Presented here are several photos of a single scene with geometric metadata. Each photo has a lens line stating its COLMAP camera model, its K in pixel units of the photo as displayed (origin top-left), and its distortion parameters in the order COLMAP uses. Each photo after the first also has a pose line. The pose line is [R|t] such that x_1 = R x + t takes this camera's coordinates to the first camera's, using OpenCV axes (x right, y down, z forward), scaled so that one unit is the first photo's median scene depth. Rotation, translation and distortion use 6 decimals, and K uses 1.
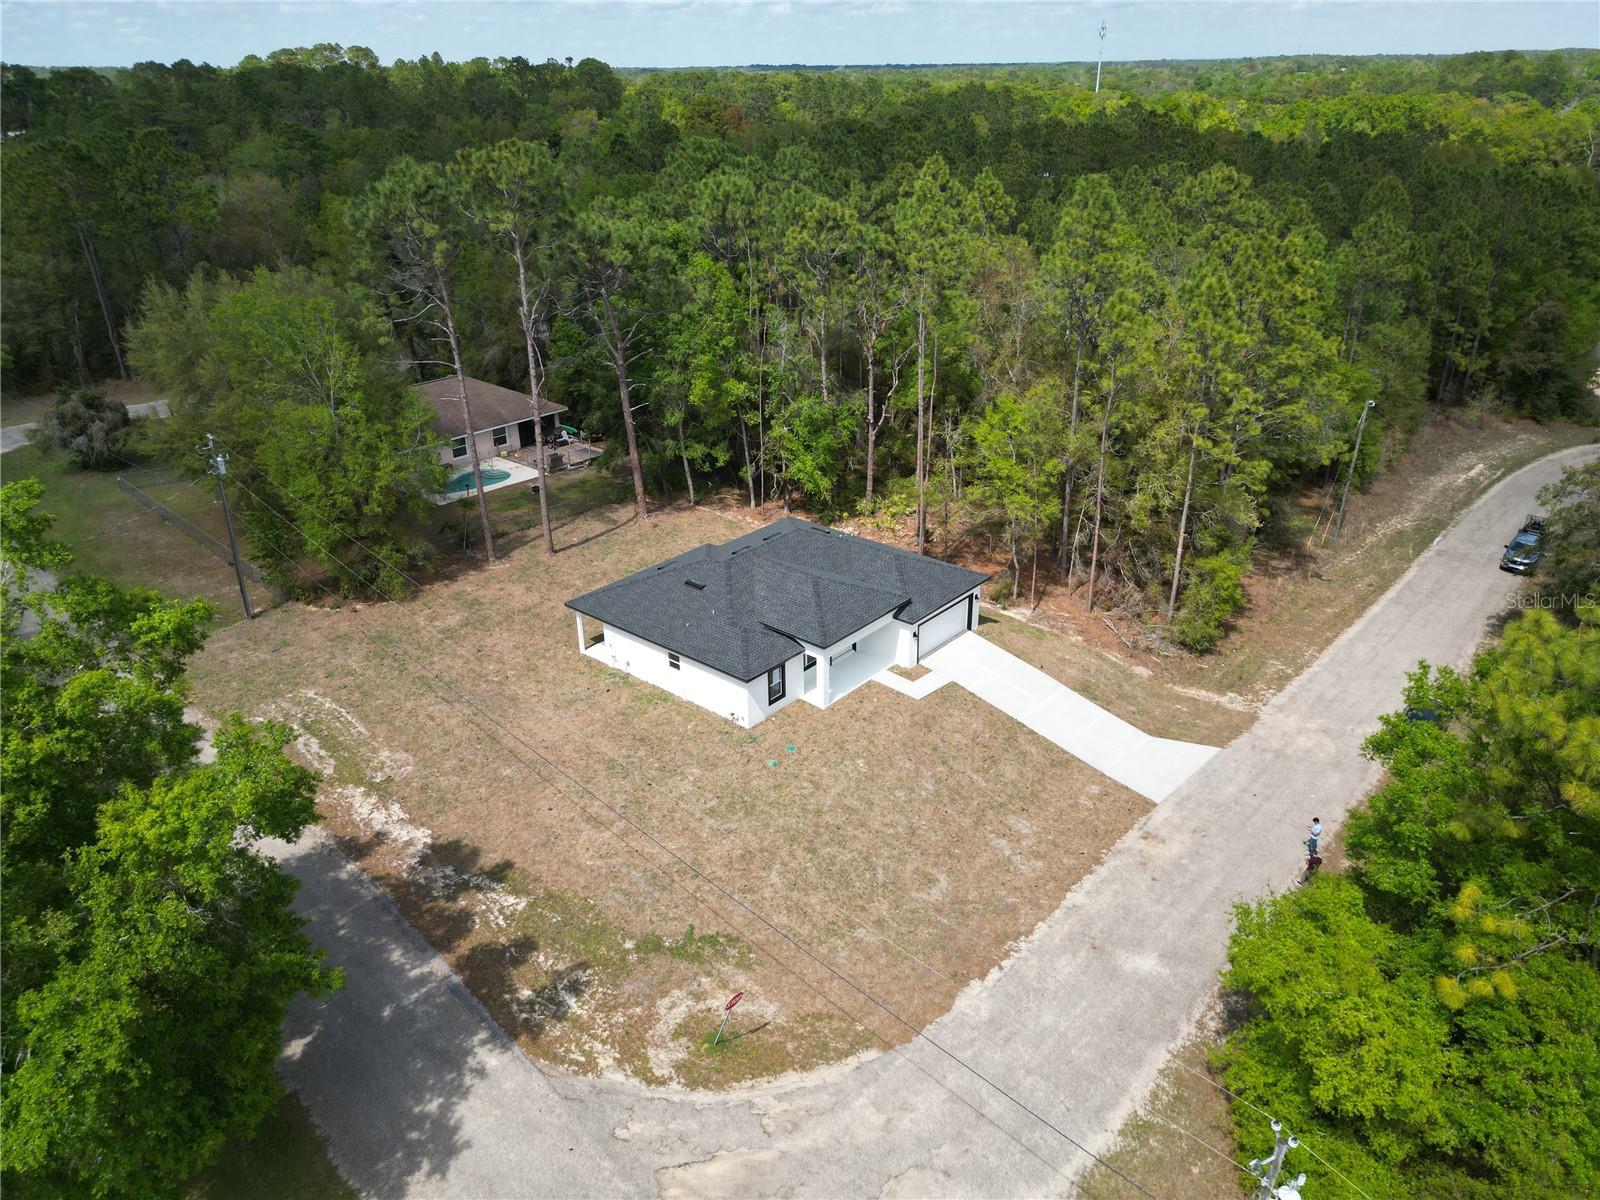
lens RADIAL K [[1135.6, 0, 801.4], [0, 1135.6, 592.3], [0, 0, 1]] dist [0.079515, -0.071231]
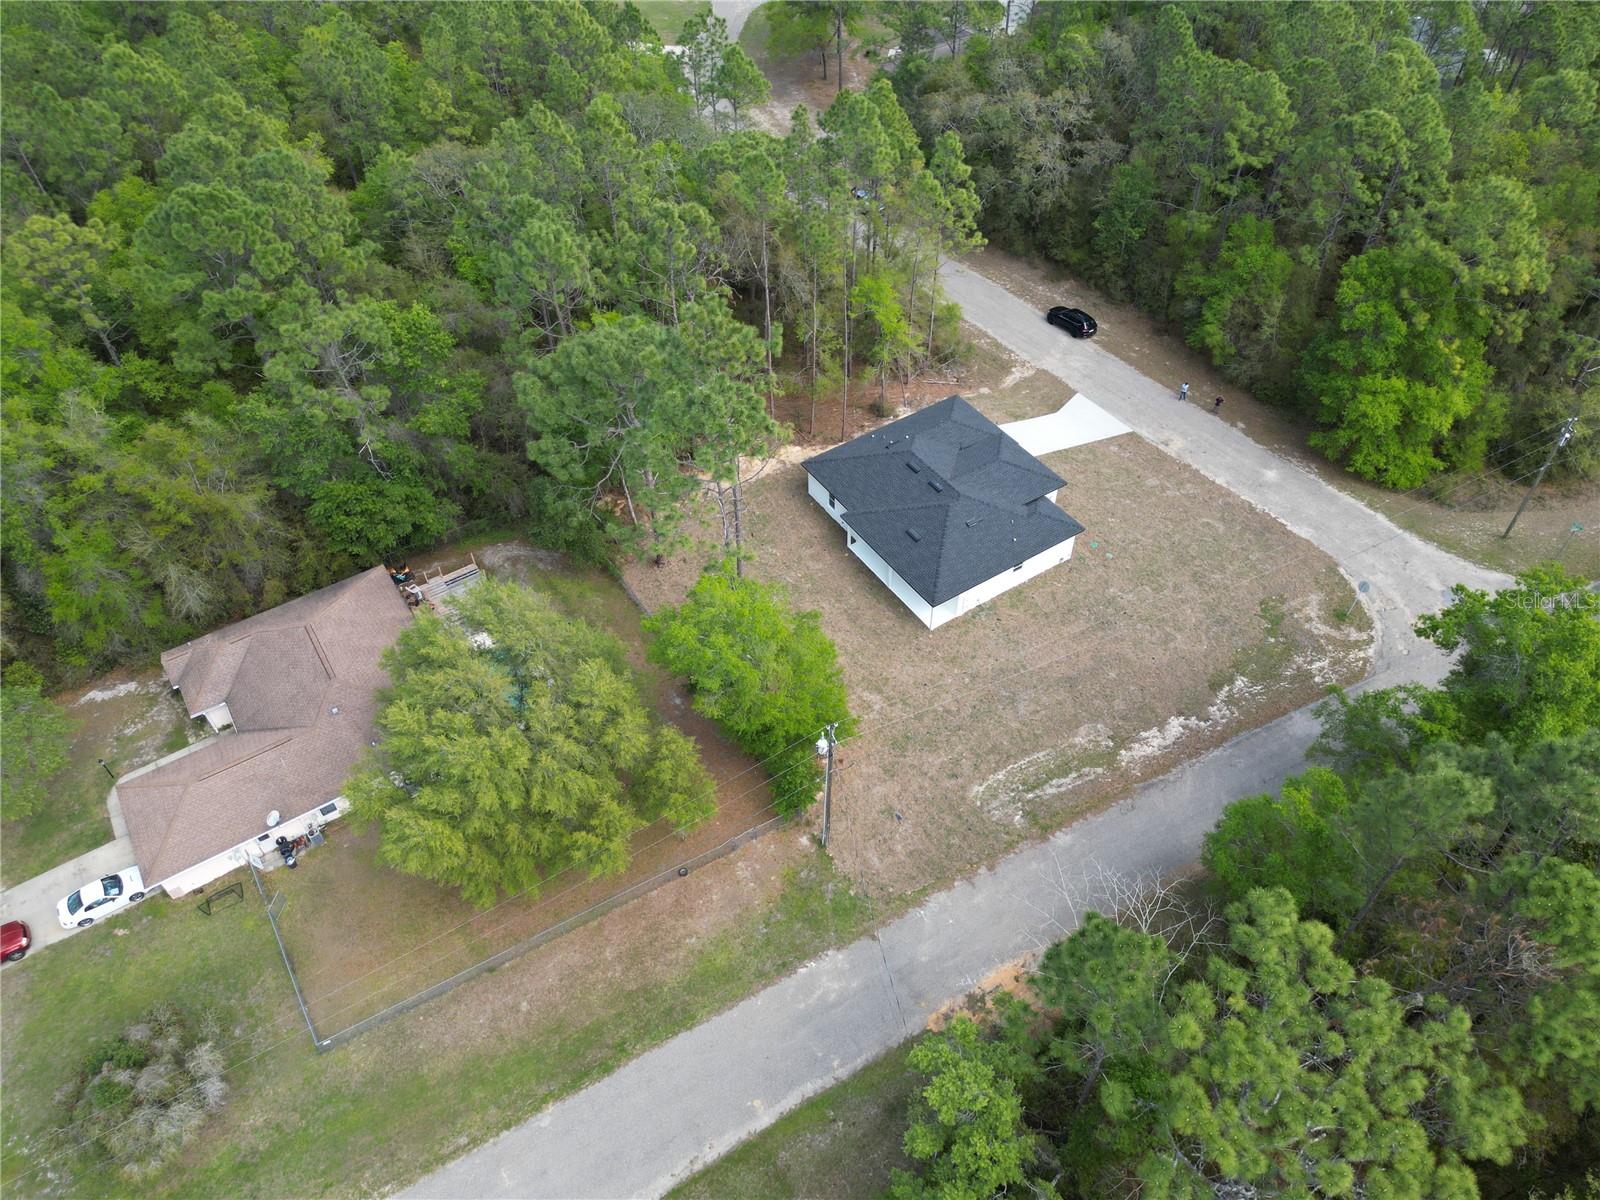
lens RADIAL K [[1135.6, 0, 801.4], [0, 1135.6, 592.3], [0, 0, 1]] dist [0.079515, -0.071231]
pose [[0.283754, -0.686679, 0.669295, -1.231561], [0.419096, 0.716600, 0.557533, -0.865966], [-0.862463, 0.122296, 0.491123, 0.592258]]
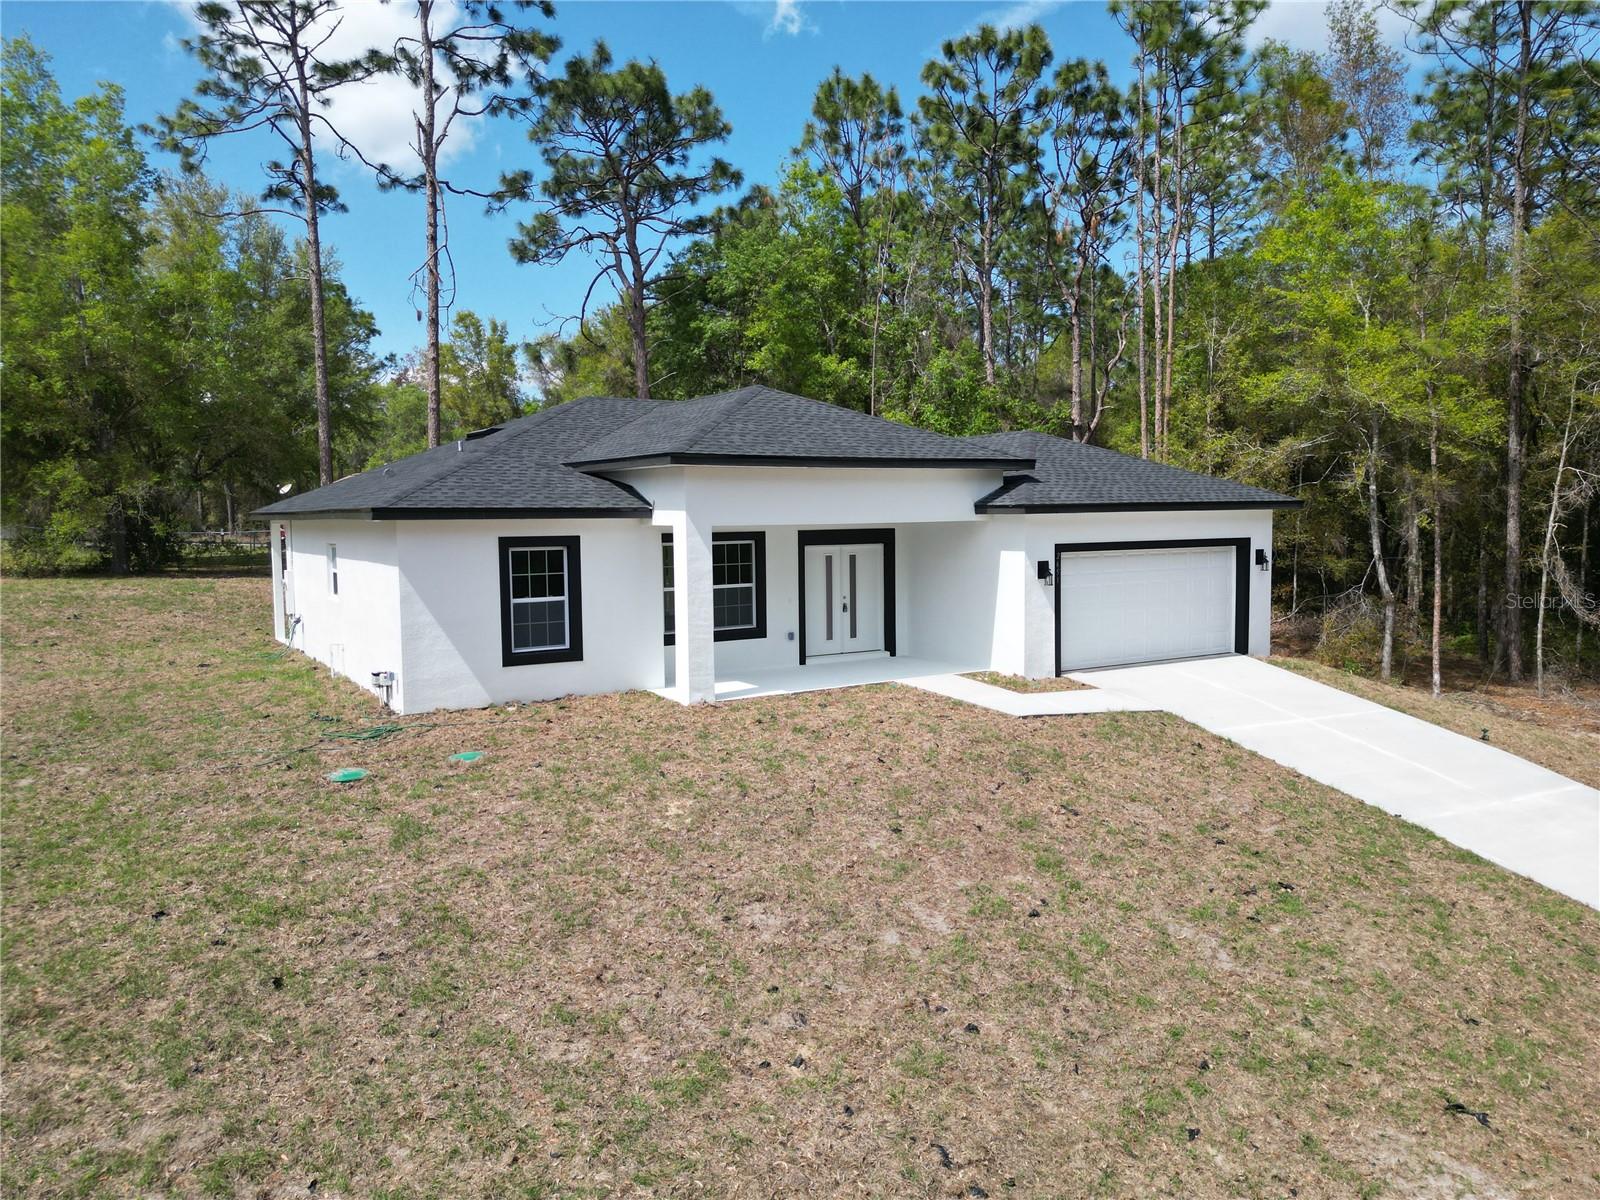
lens RADIAL K [[1135.6, 0, 801.4], [0, 1135.6, 592.3], [0, 0, 1]] dist [0.079515, -0.071231]
pose [[0.956849, 0.022293, -0.289731, 0.145816], [-0.120342, 0.937933, -0.325268, 0.182180], [0.264497, 0.346099, 0.900143, 0.772820]]
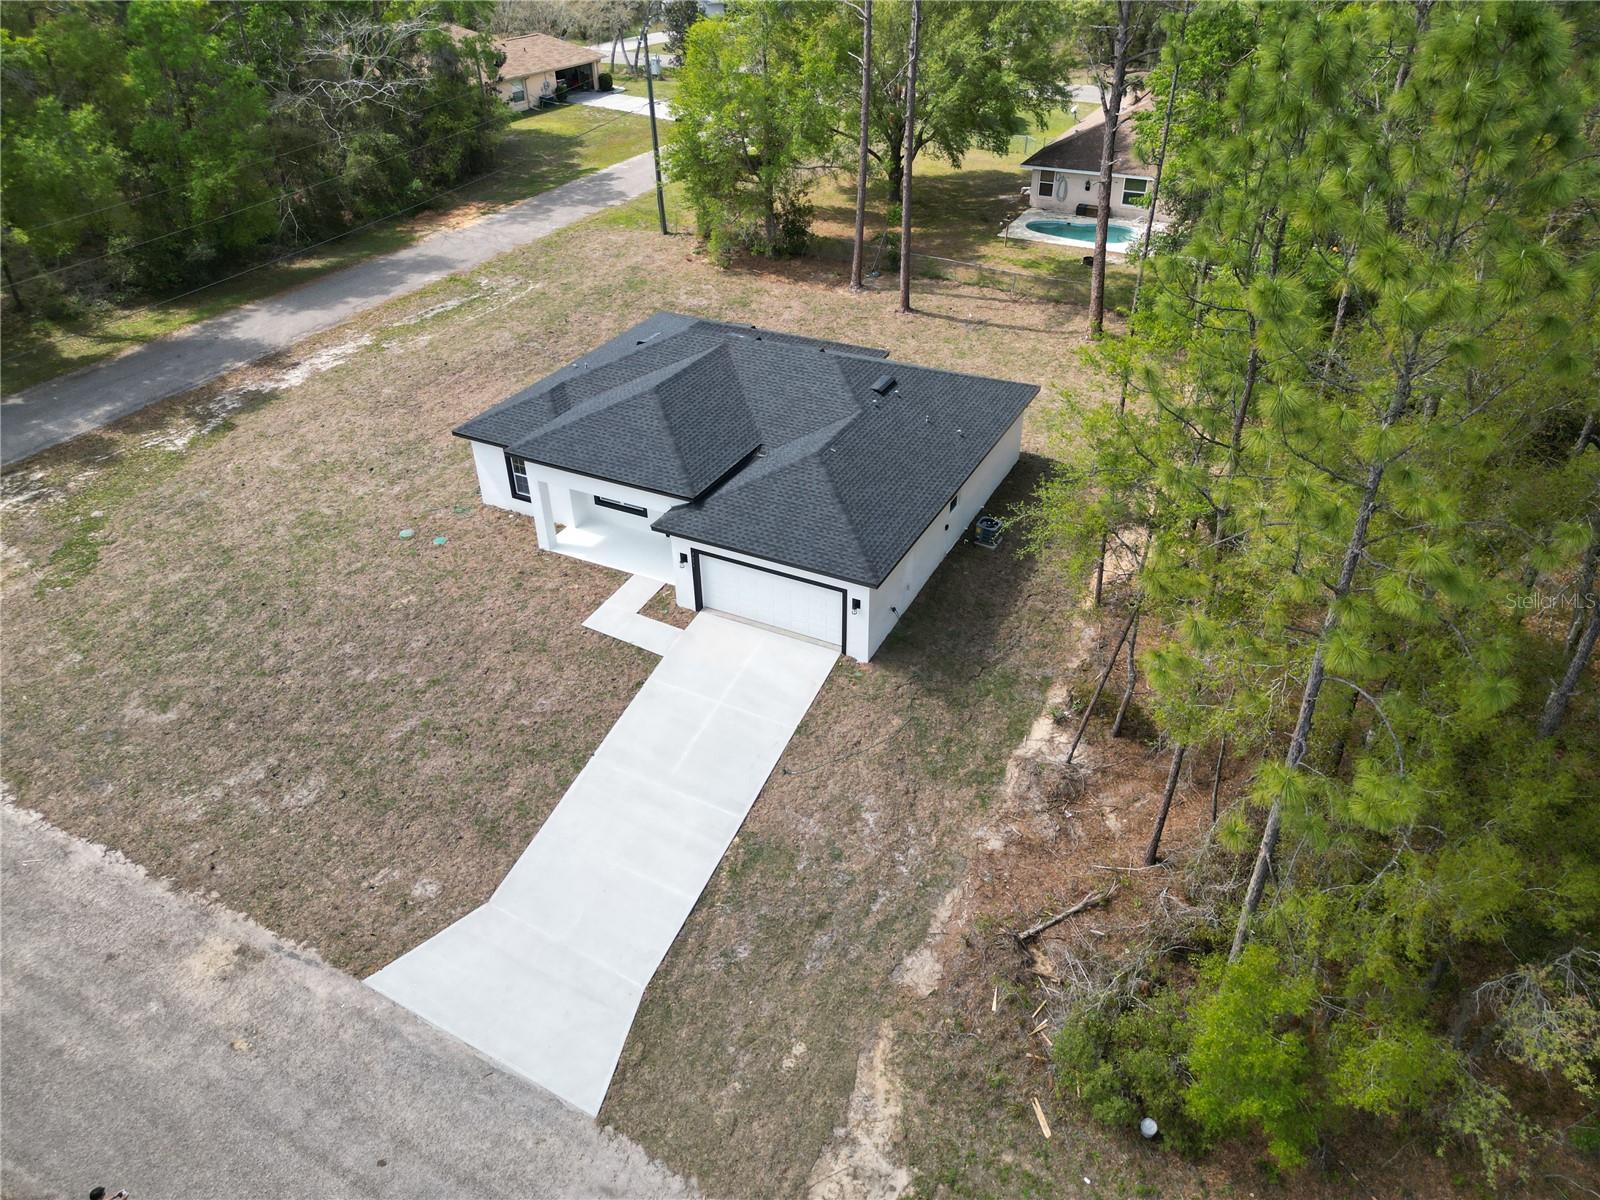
lens RADIAL K [[1135.6, 0, 801.4], [0, 1135.6, 592.3], [0, 0, 1]] dist [0.079515, -0.071231]
pose [[0.224008, 0.546145, -0.807184, 0.678319], [-0.394827, 0.808076, 0.437178, -0.260868], [0.891029, 0.220767, 0.396649, 0.931252]]
